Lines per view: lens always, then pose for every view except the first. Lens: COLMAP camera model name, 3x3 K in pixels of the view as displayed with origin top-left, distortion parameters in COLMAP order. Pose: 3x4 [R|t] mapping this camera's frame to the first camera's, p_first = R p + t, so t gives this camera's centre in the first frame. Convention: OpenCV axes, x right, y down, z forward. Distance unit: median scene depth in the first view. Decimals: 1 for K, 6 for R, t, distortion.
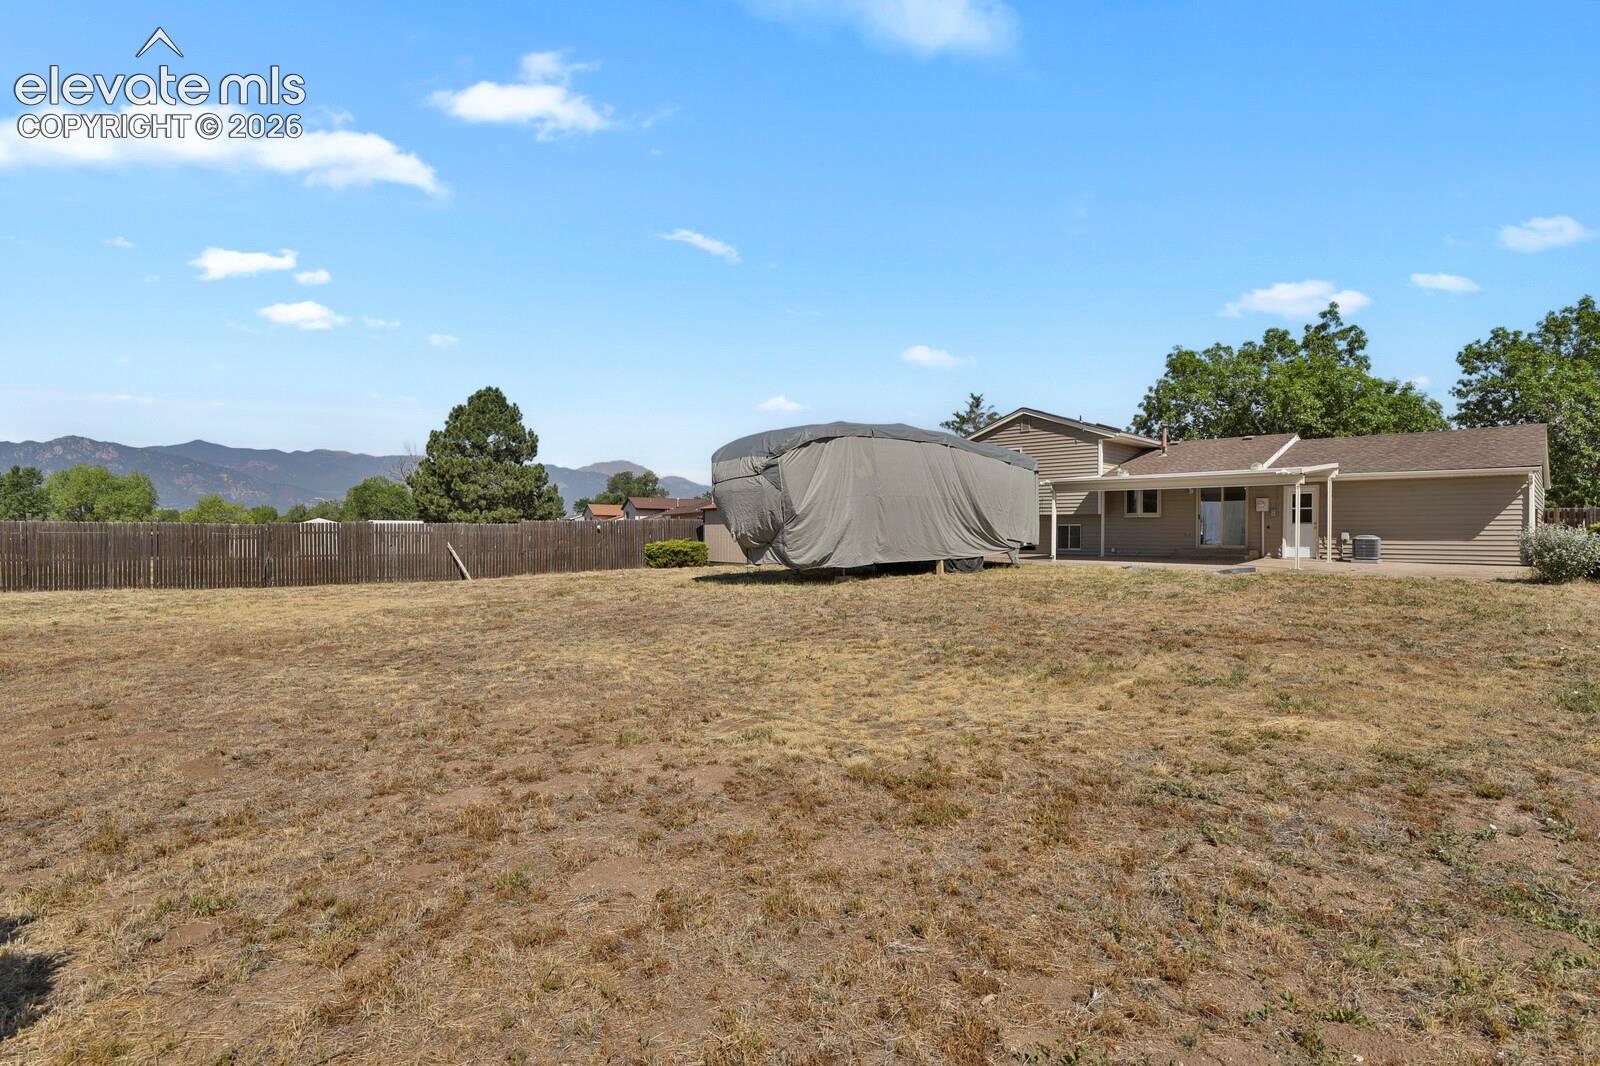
lens RADIAL K [[784.8, 0, 808.8], [0, 784.8, 534.8], [0, 0, 1]] dist [-0.024529, -0.003708]
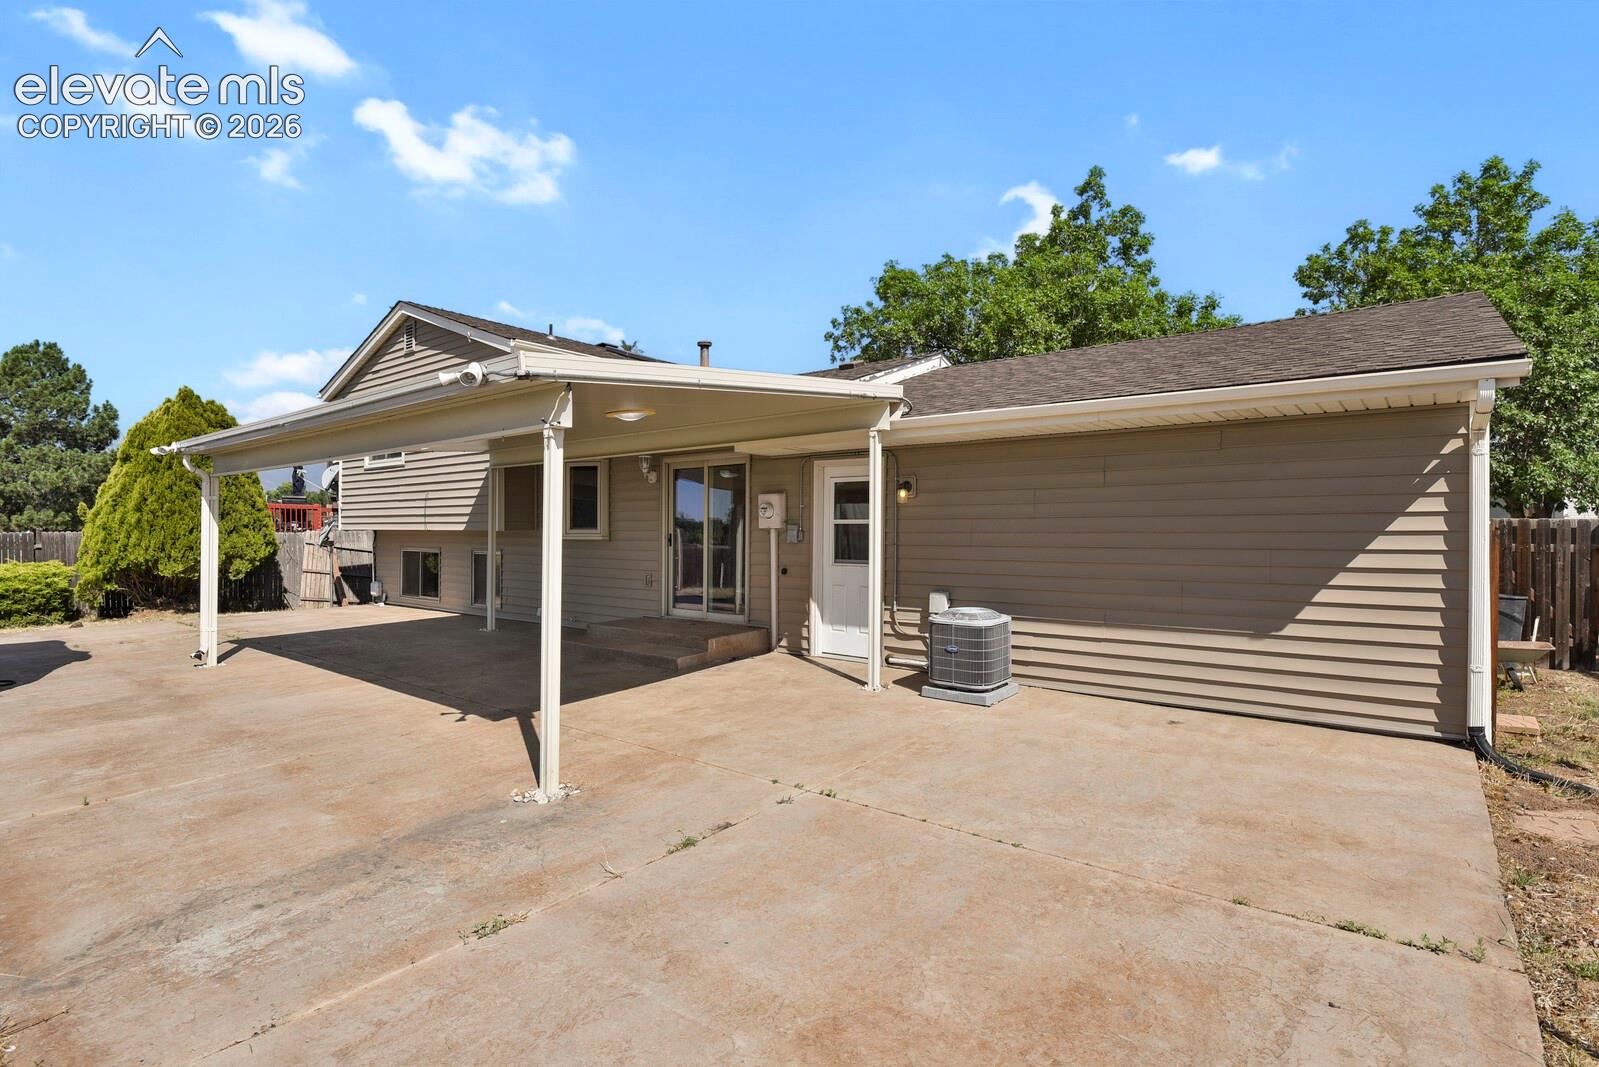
lens RADIAL K [[784.3, 0, 801.5], [0, 784.3, 531.6], [0, 0, 1]] dist [-0.024529, -0.003708]
pose [[0.994040, -0.000118, 0.109014, 0.377450], [0.000862, 0.999977, -0.006773, -0.017787], [-0.109010, 0.006827, 0.994017, 0.421737]]
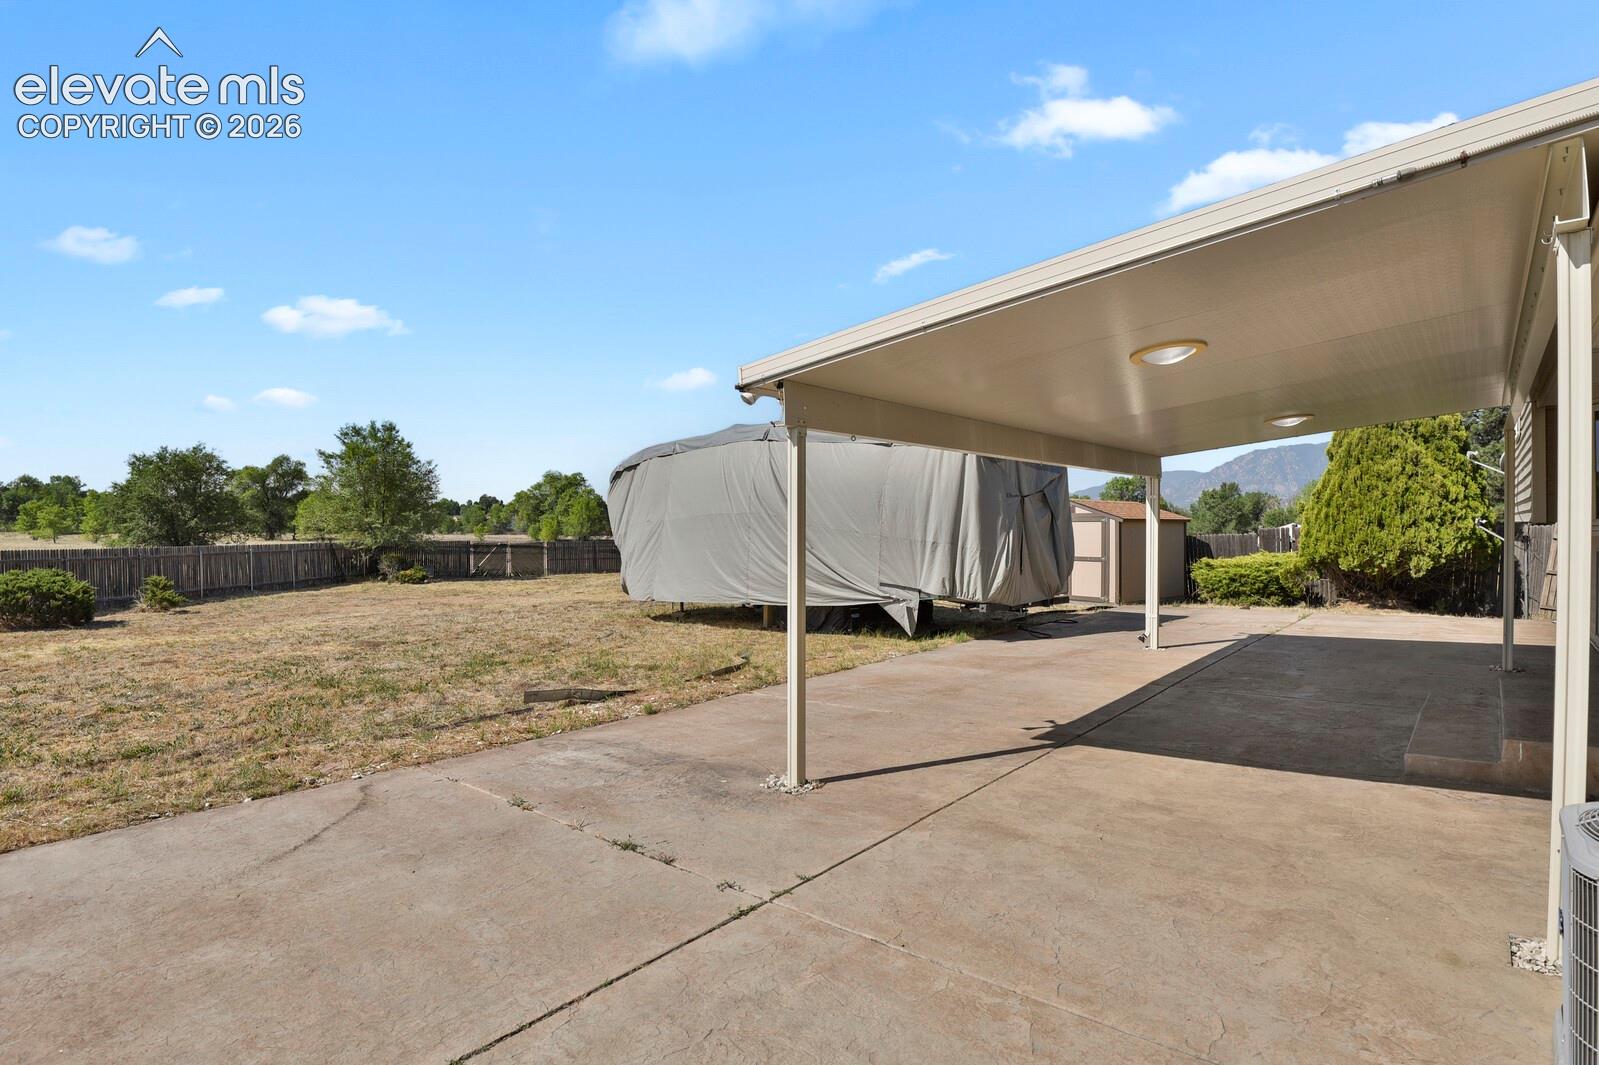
lens RADIAL K [[784.3, 0, 830.3], [0, 784.3, 530.9], [0, 0, 1]] dist [-0.024529, -0.003708]
pose [[0.084111, -0.004226, -0.996447, 0.484699], [0.004769, 0.999981, -0.003838, -0.017990], [0.996445, -0.004429, 0.084130, 0.552763]]
